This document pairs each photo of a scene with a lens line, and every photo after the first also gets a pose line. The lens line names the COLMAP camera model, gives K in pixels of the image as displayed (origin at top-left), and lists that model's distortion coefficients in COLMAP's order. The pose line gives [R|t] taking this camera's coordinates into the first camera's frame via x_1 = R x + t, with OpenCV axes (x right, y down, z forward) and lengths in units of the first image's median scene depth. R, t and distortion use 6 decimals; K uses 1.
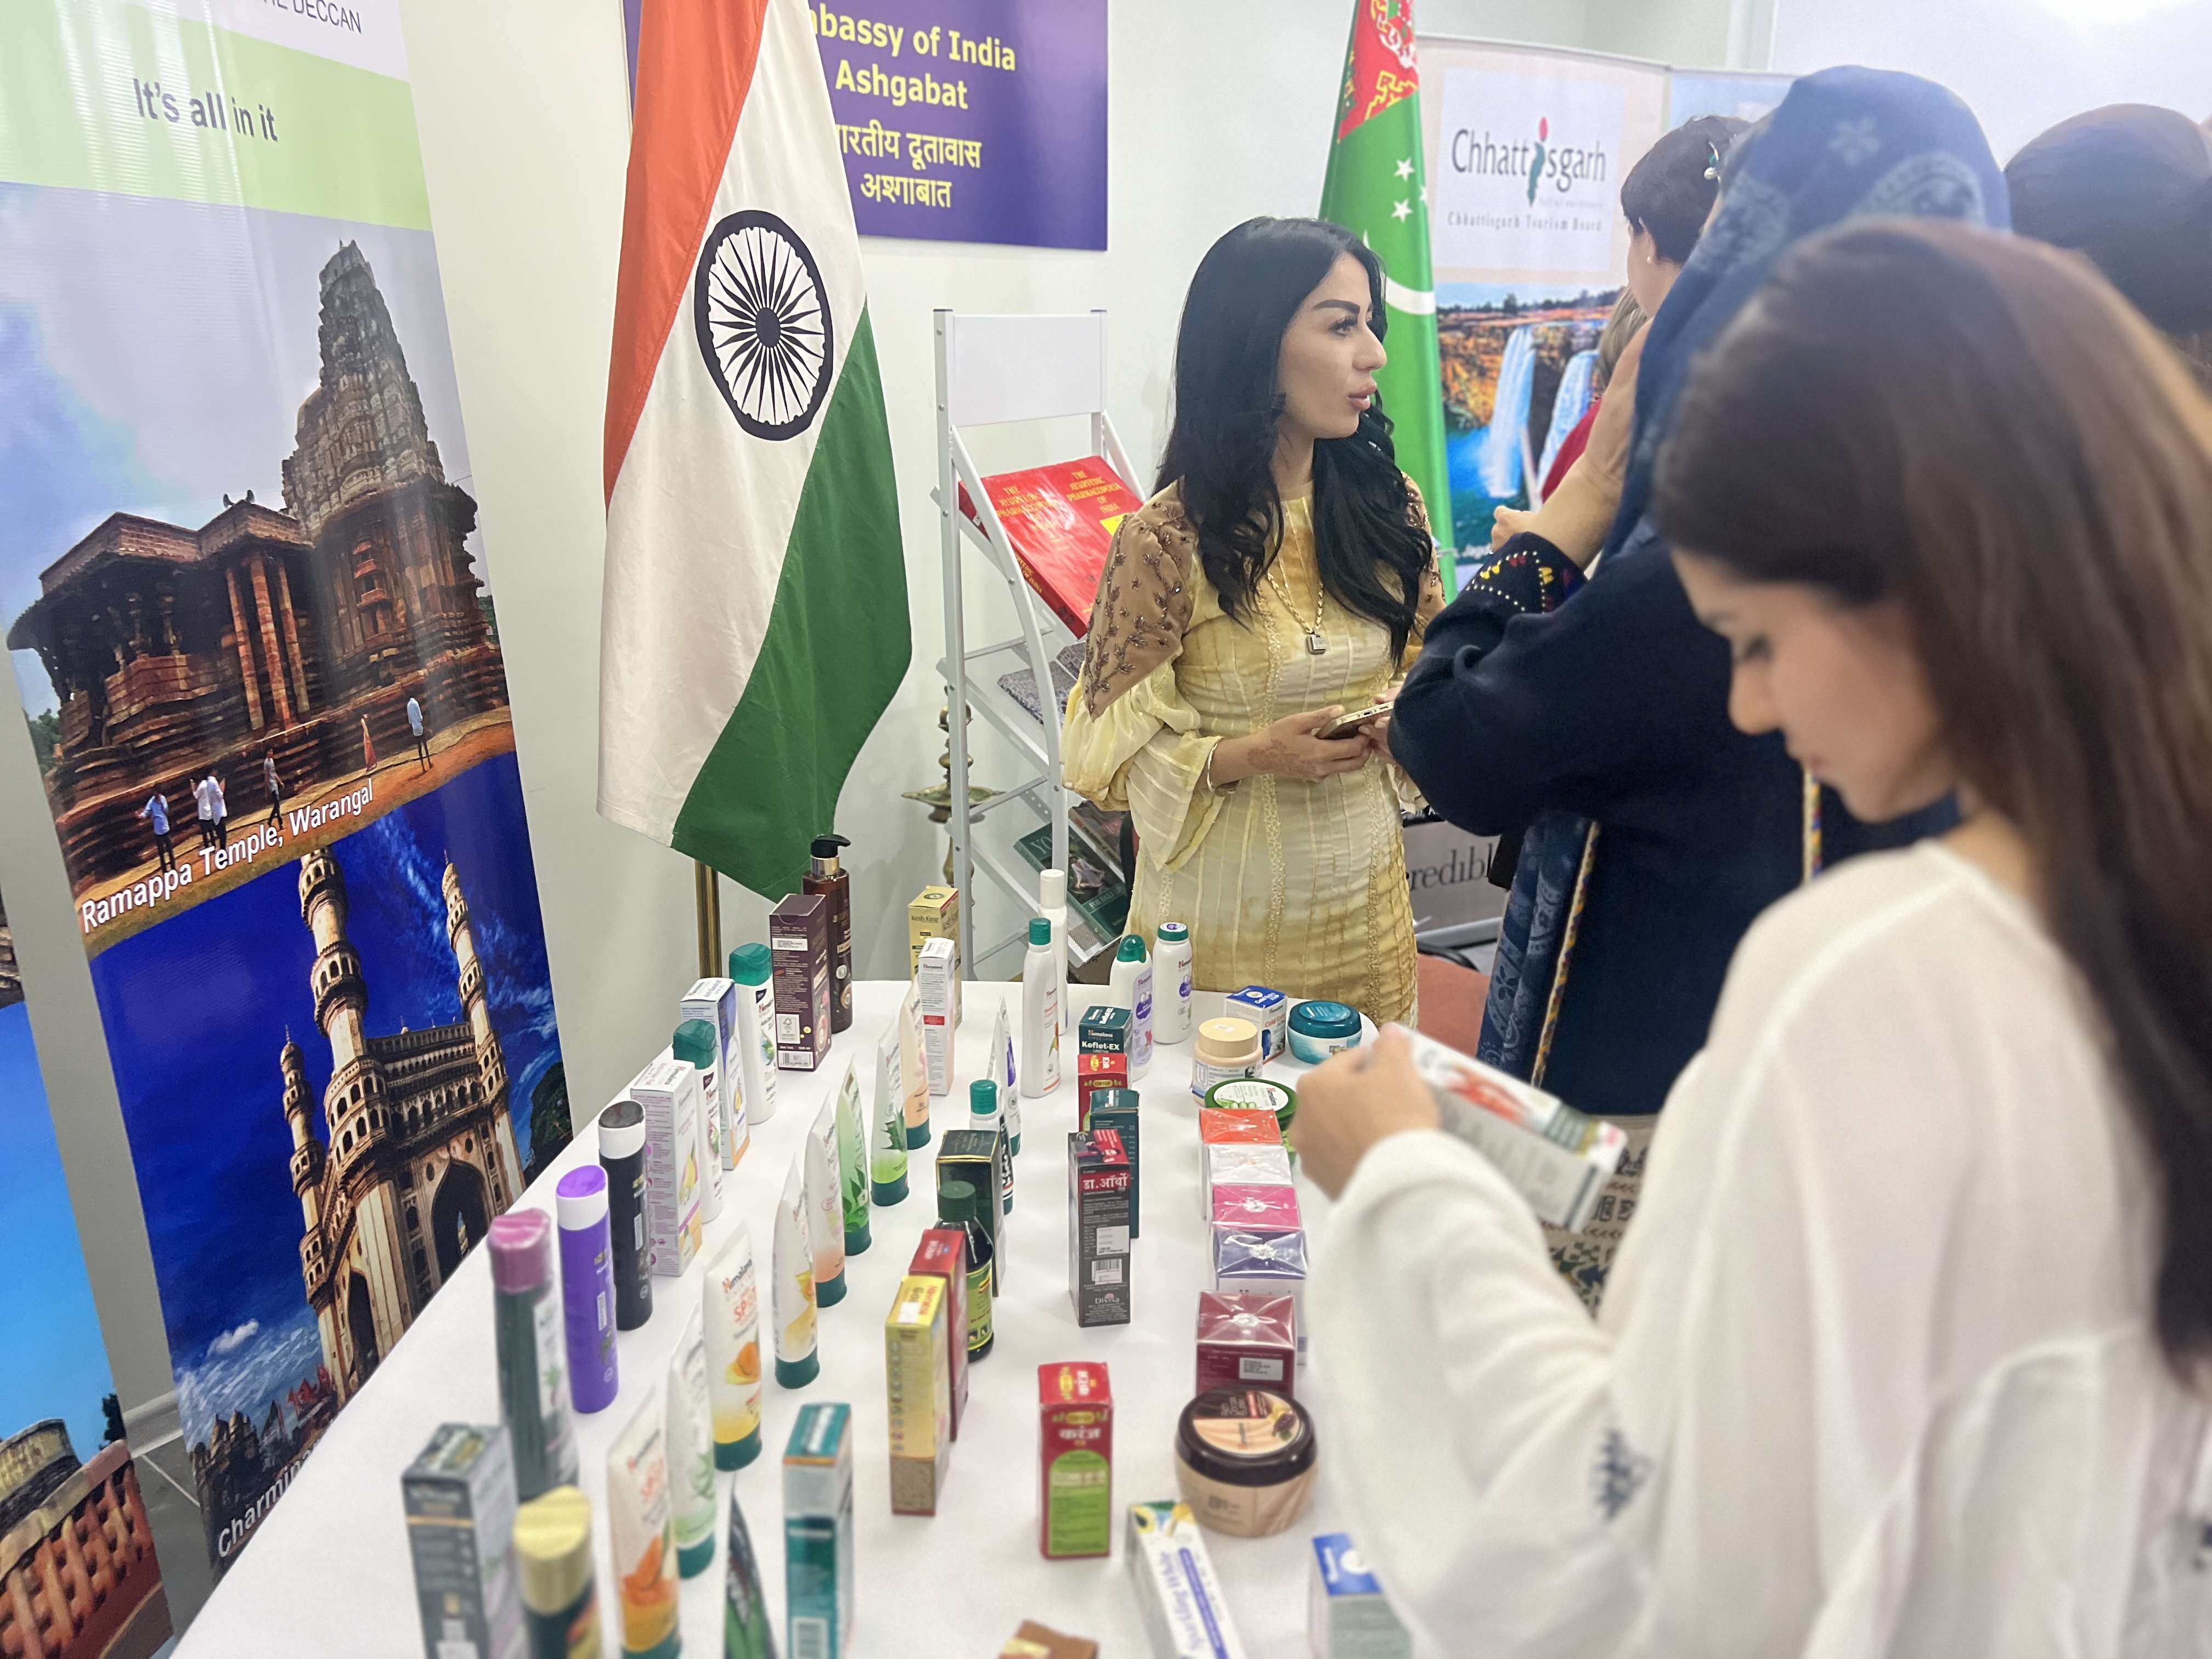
lens RADIAL K [[1691.8, 0, 1179.7], [0, 1691.8, 832.1], [0, 0, 1]] dist [-0.001753, -0.006284]
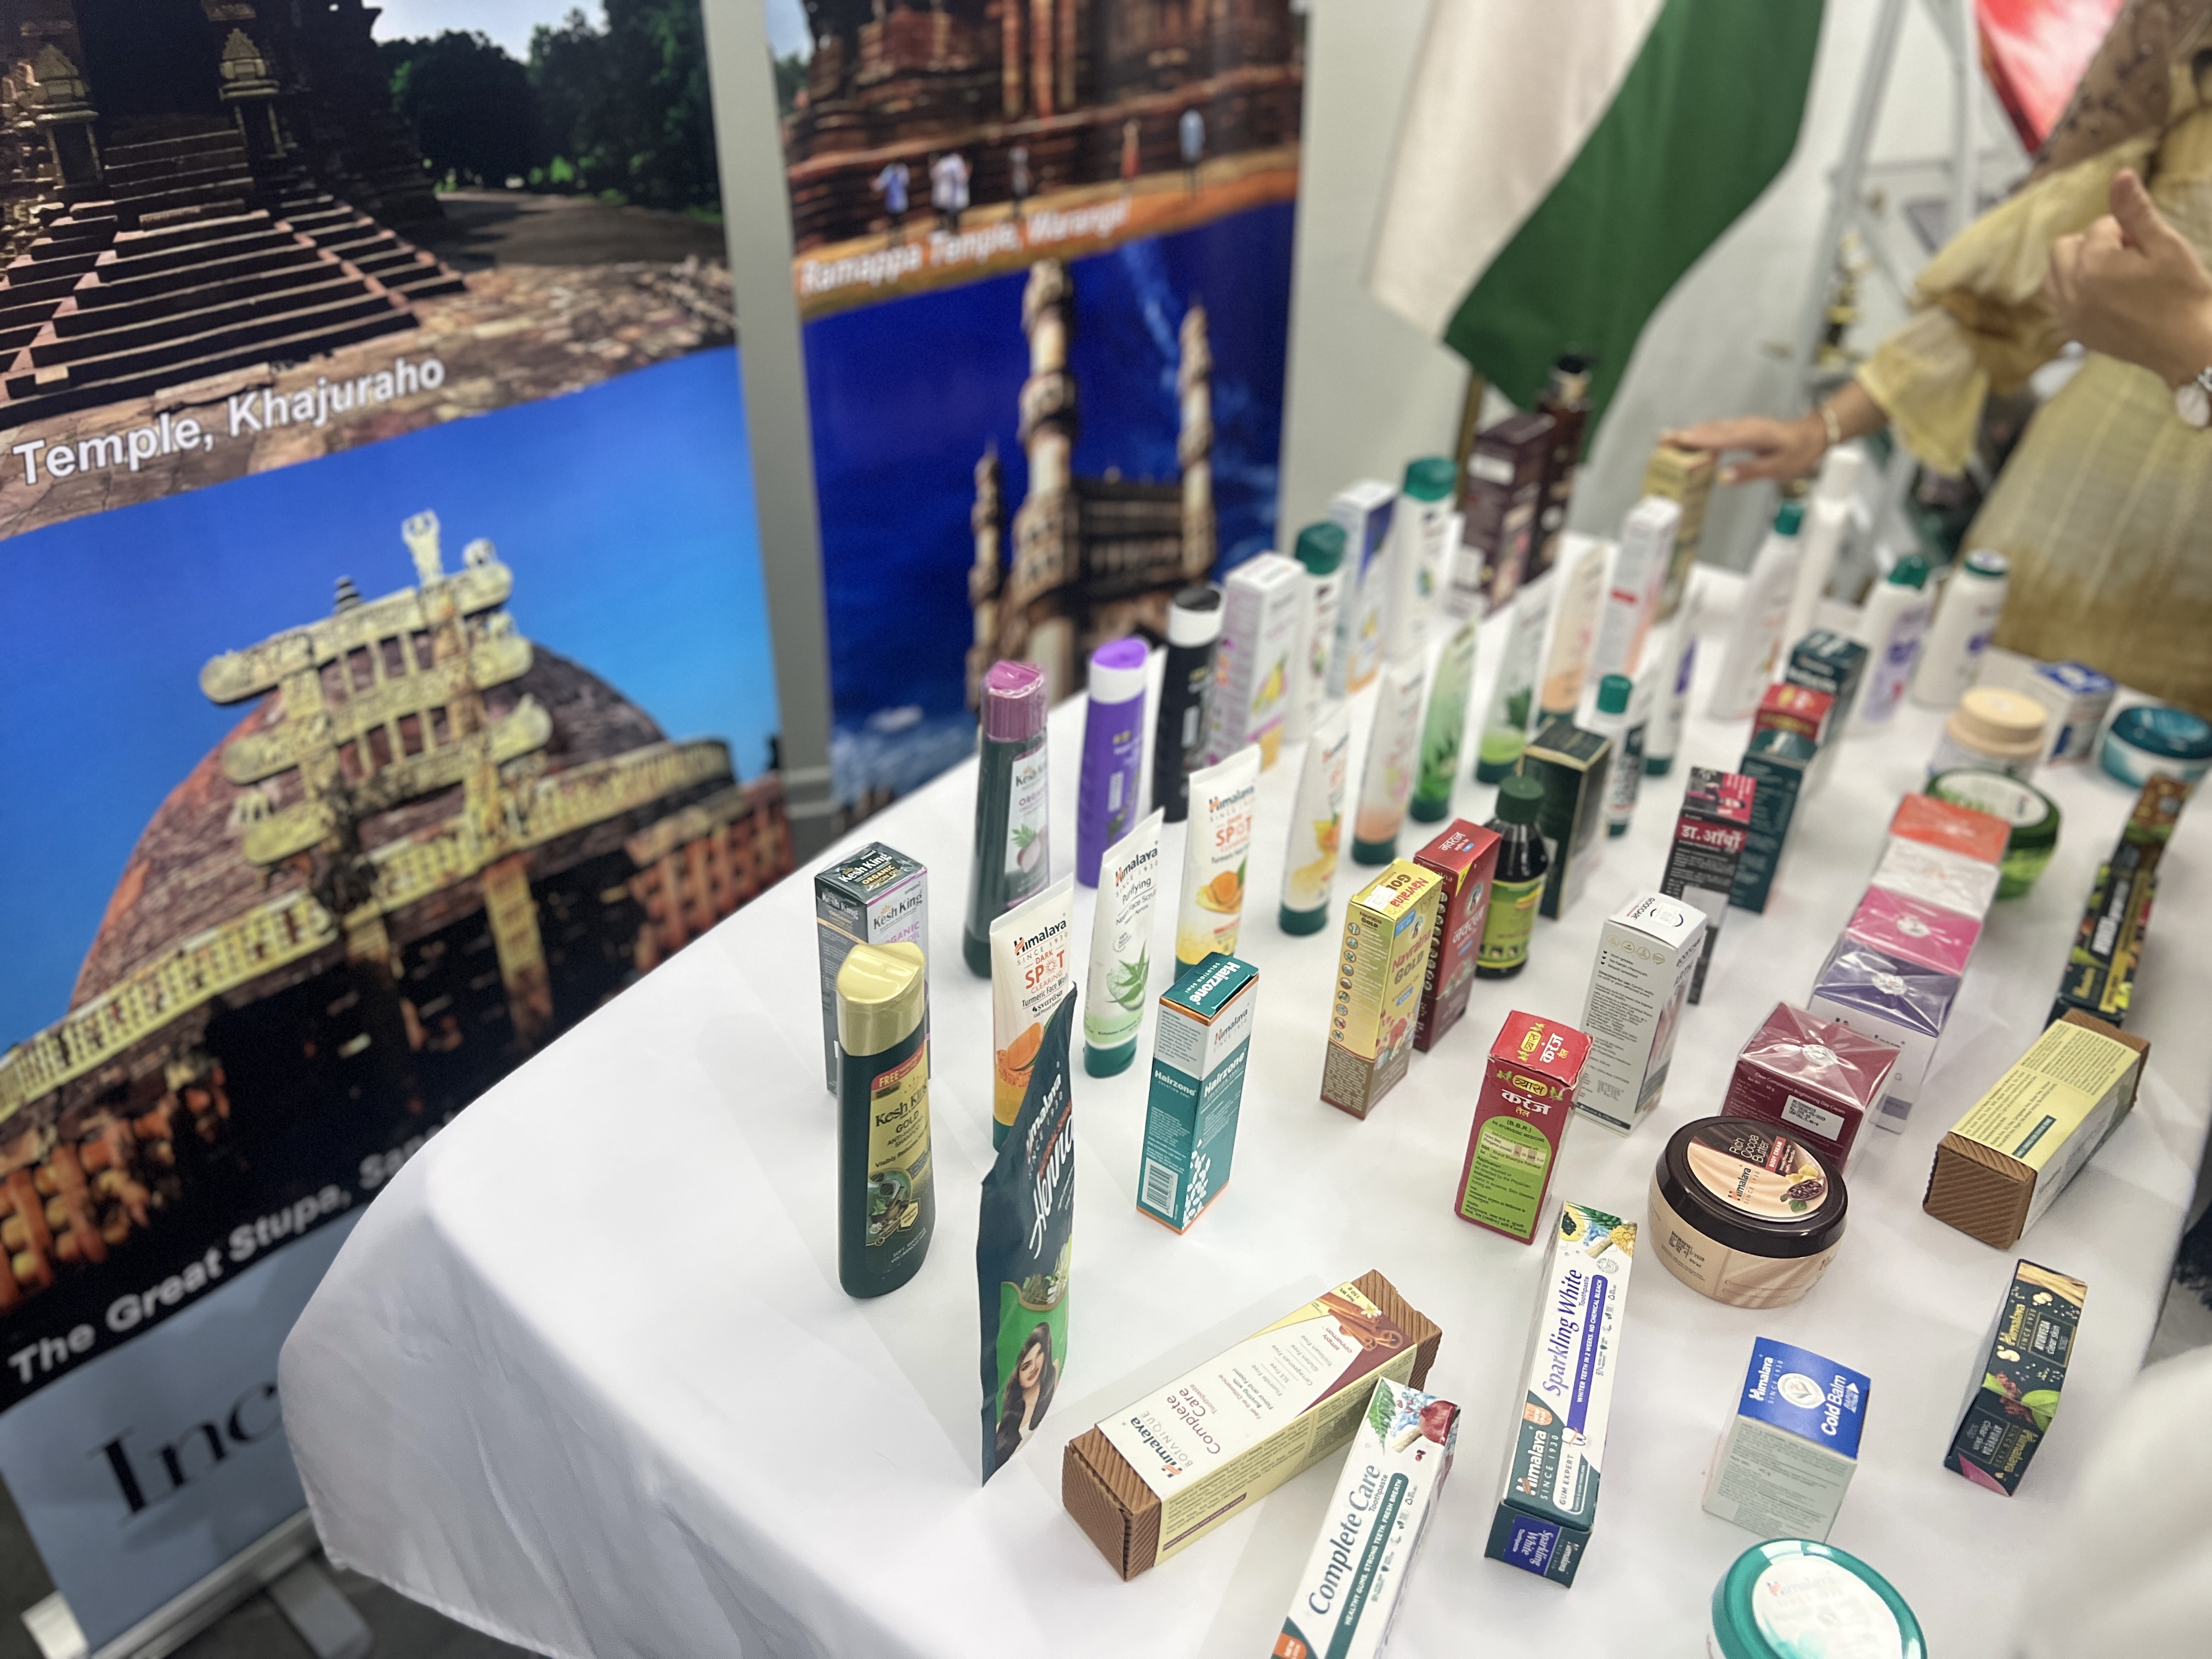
lens RADIAL K [[1688.9, 0, 1145.3], [0, 1688.9, 863.2], [0, 0, 1]] dist [0.058901, -0.078541]
pose [[0.830369, 0.321475, -0.455128, 0.094673], [-0.187287, 0.930293, 0.315403, 0.014818], [0.524796, -0.176662, 0.832694, 0.172768]]
